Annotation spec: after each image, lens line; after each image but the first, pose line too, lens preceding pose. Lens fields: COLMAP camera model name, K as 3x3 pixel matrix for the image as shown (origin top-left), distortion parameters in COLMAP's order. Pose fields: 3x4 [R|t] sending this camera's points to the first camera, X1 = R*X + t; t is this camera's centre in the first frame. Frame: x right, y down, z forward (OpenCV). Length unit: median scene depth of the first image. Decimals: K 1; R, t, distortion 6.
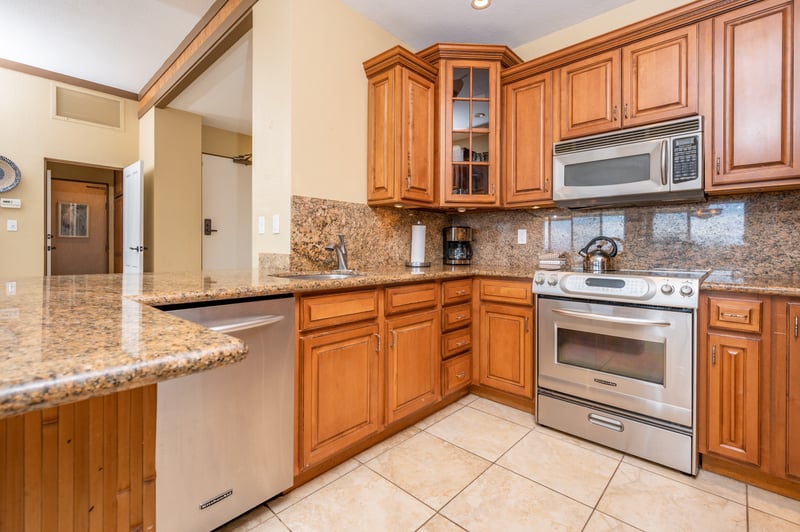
lens RADIAL K [[361.3, 0, 395.4], [0, 361.3, 248.6], [0, 0, 1]] dist [0.002611, -0.001639]
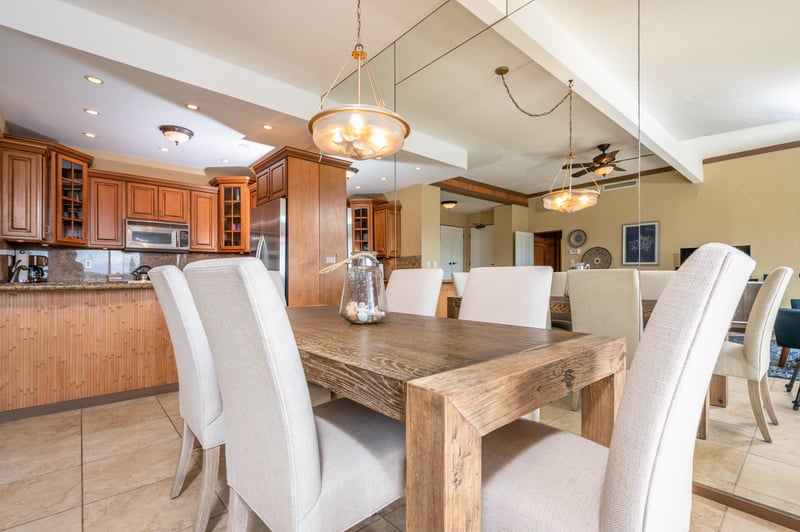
lens RADIAL K [[361.3, 0, 398.1], [0, 361.3, 272.3], [0, 0, 1]] dist [0.002611, -0.001639]
pose [[0.082392, -0.002092, 0.996598, -1.706122], [0.003063, 0.999994, 0.001846, 0.010580], [-0.996595, 0.002900, 0.082398, -0.810097]]
